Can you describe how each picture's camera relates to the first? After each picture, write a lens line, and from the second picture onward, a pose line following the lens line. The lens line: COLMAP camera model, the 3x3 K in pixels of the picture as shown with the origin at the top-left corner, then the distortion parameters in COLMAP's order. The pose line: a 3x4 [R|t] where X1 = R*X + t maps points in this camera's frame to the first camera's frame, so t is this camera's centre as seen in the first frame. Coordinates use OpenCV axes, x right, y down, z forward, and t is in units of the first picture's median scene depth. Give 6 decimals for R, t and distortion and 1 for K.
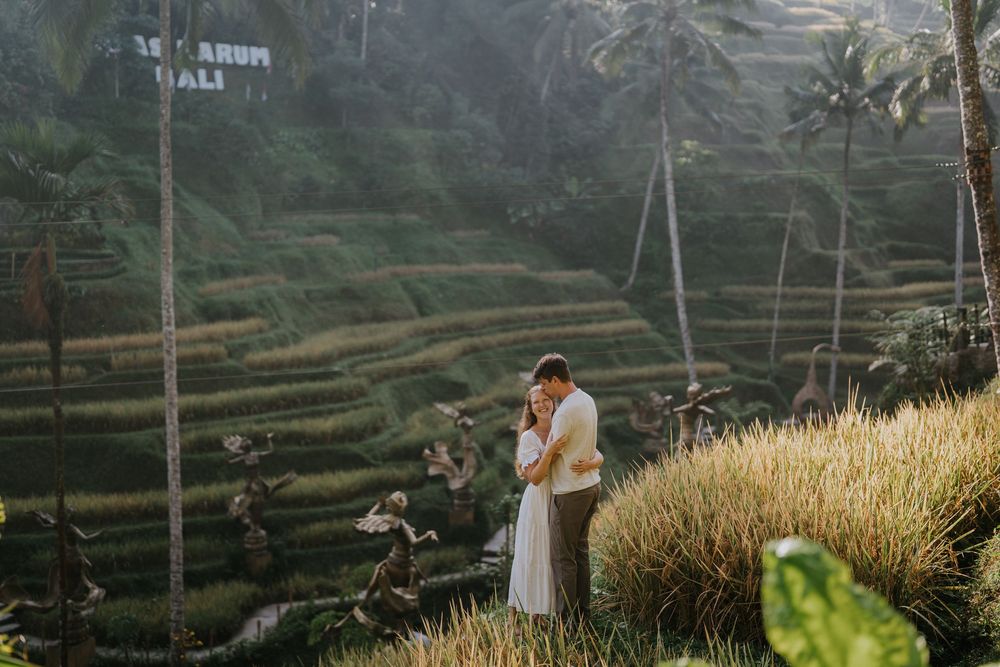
lens RADIAL K [[1376.5, 0, 500.0], [0, 1376.5, 333.5], [0, 0, 1]] dist [-0.154060, 0.986773]
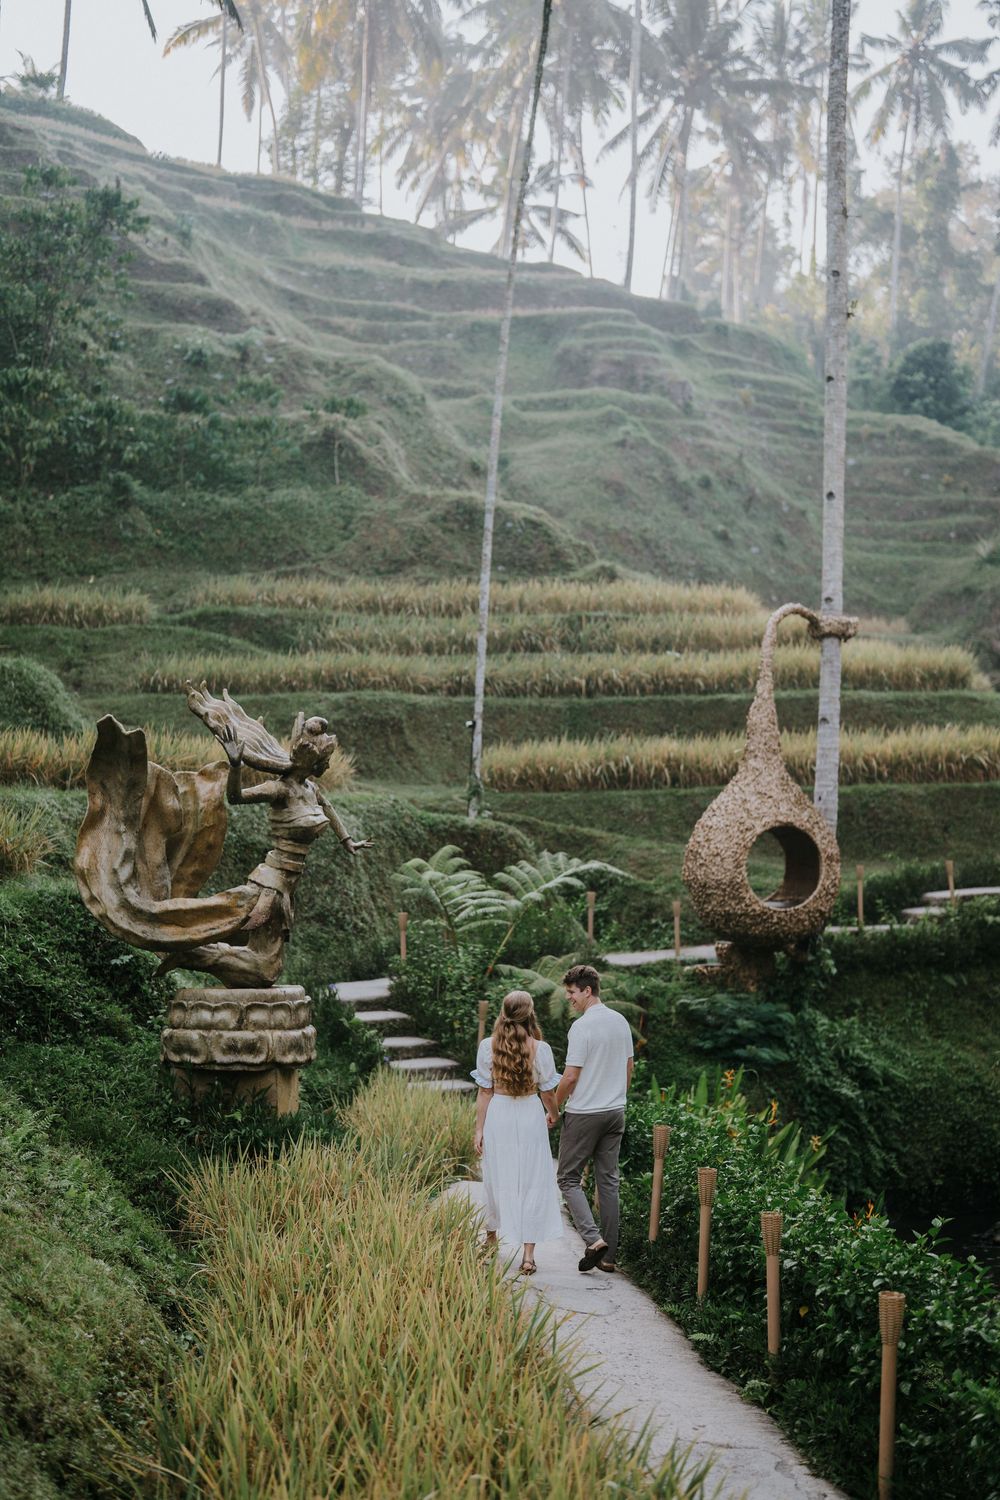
lens RADIAL K [[2064.8, 0, 494.6], [0, 2064.8, 770.2], [0, 0, 1]] dist [-0.154060, 0.986773]
pose [[0.899577, -0.007313, 0.436702, 0.035807], [0.062565, 0.991706, -0.112274, 0.083689], [-0.432258, 0.128321, 0.892573, 0.797322]]
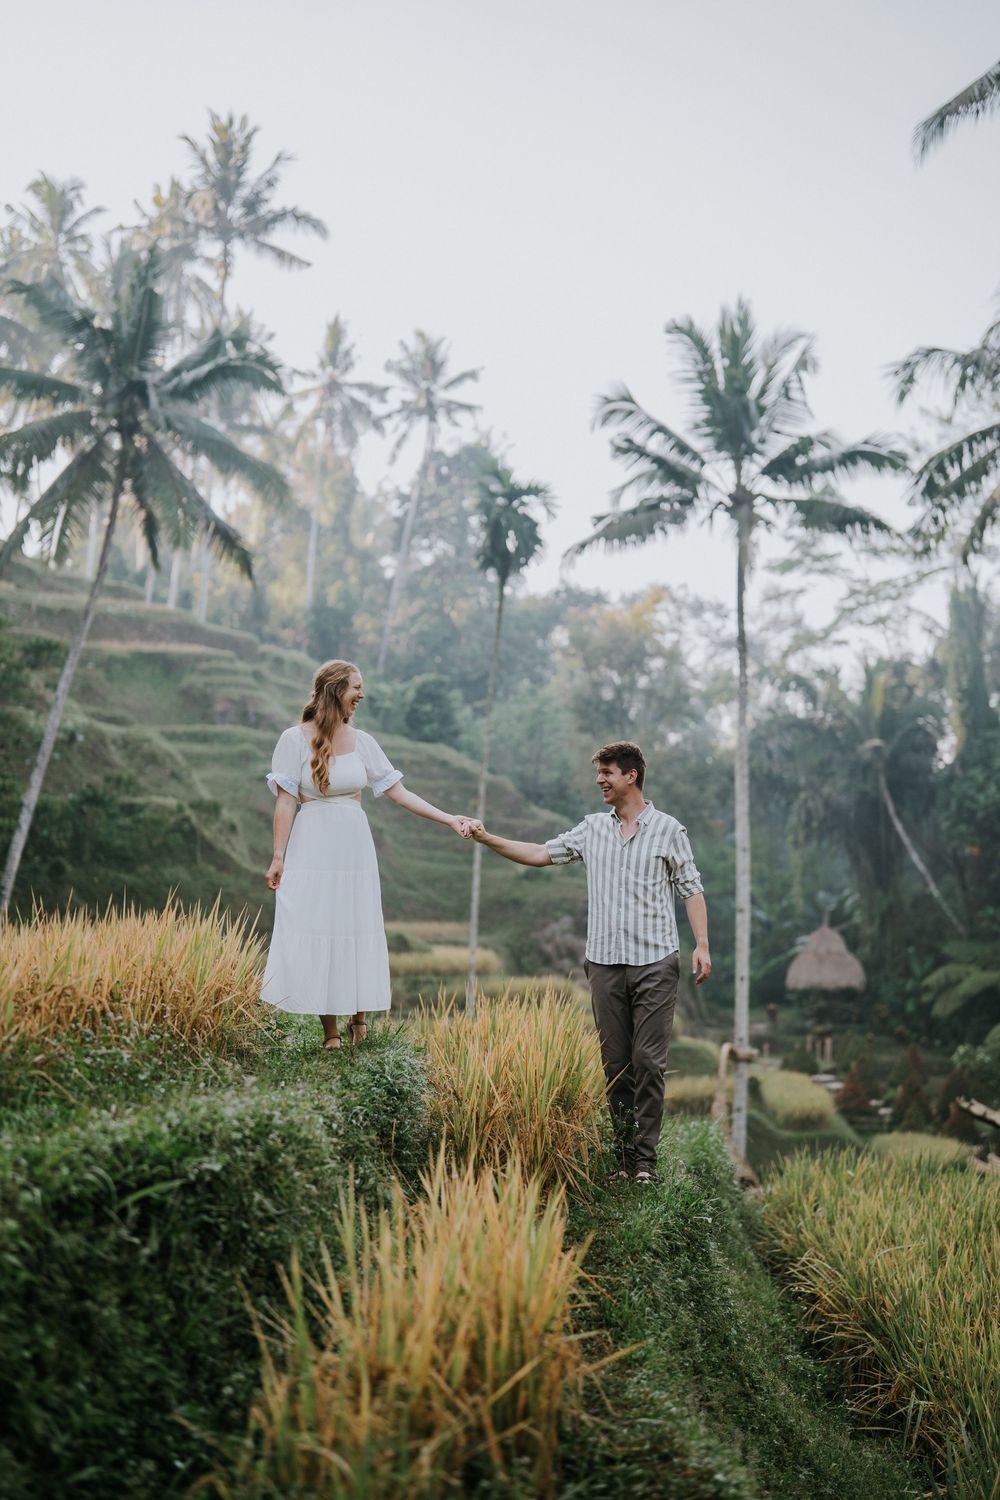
lens RADIAL K [[2064.8, 0, 494.6], [0, 2064.8, 770.2], [0, 0, 1]] dist [-0.154060, 0.986773]
pose [[0.655535, 0.057598, 0.752965, -0.322335], [0.082941, 0.985563, -0.147600, 0.014279], [-0.750596, 0.159209, 0.641294, 0.722653]]
